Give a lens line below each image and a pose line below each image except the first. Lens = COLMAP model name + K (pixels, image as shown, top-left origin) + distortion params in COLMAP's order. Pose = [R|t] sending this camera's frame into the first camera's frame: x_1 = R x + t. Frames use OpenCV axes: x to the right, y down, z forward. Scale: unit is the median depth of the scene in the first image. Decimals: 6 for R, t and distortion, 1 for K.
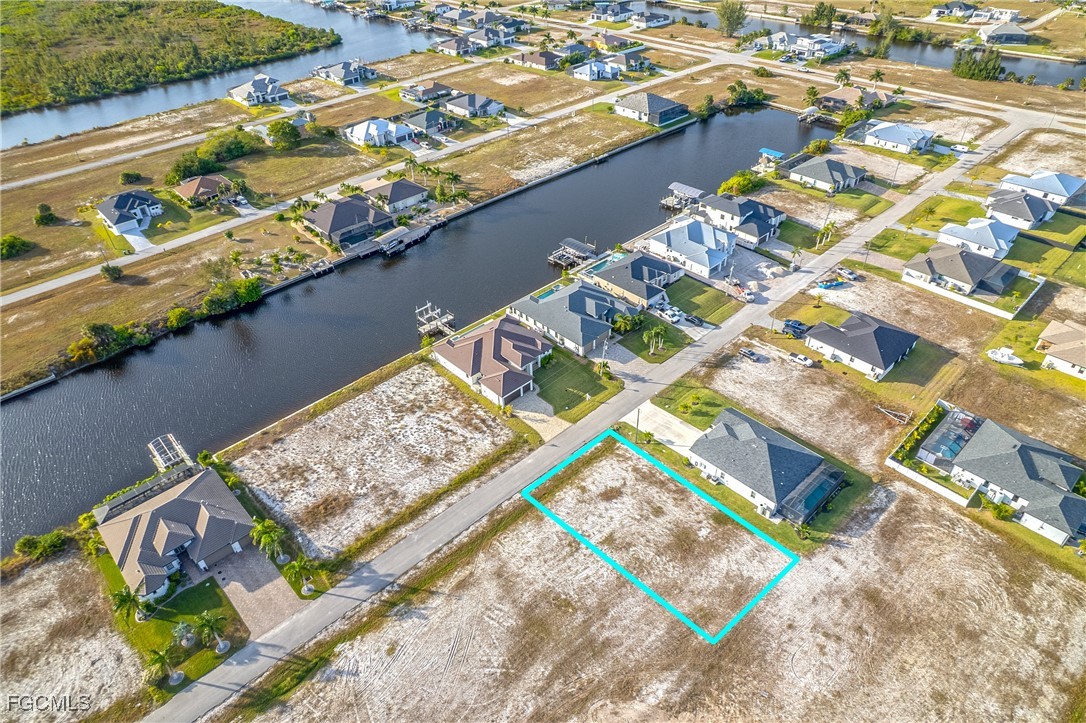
lens RADIAL K [[682.7, 0, 543.0], [0, 682.7, 361.5], [0, 0, 1]] dist [-0.071916, 0.058898]
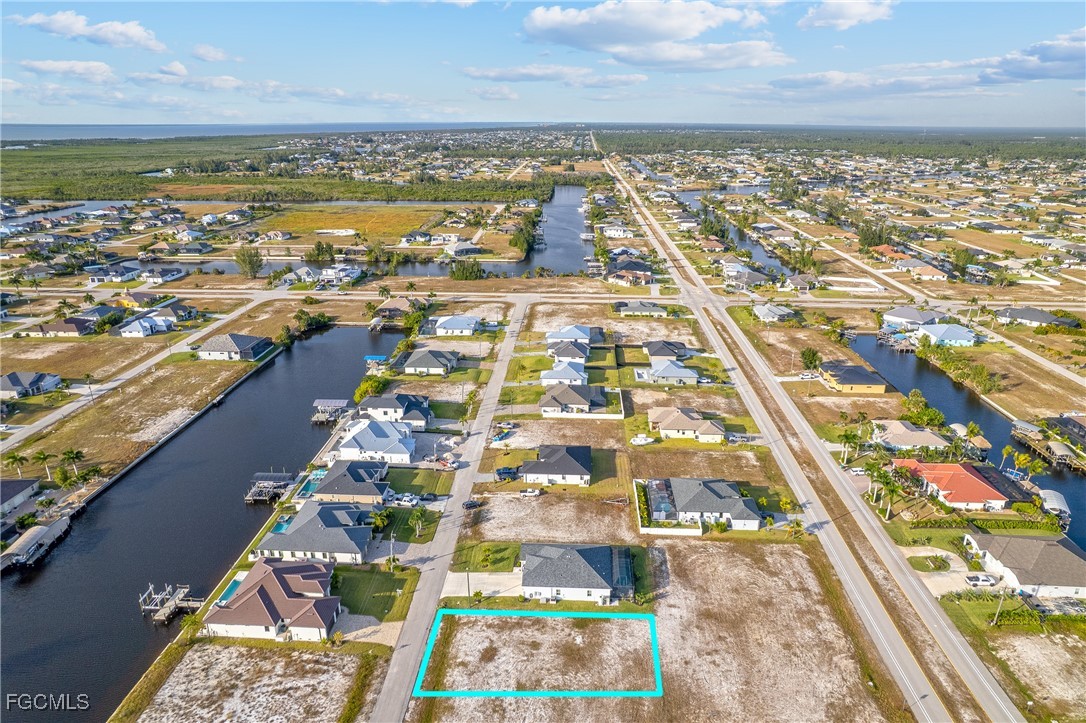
lens RADIAL K [[682.7, 0, 543.0], [0, 682.7, 361.5], [0, 0, 1]] dist [-0.071916, 0.058898]
pose [[0.724463, -0.203343, 0.658639, -0.252621], [0.403609, 0.899714, -0.166175, -0.001903], [-0.558796, 0.386220, 0.733881, 0.013151]]
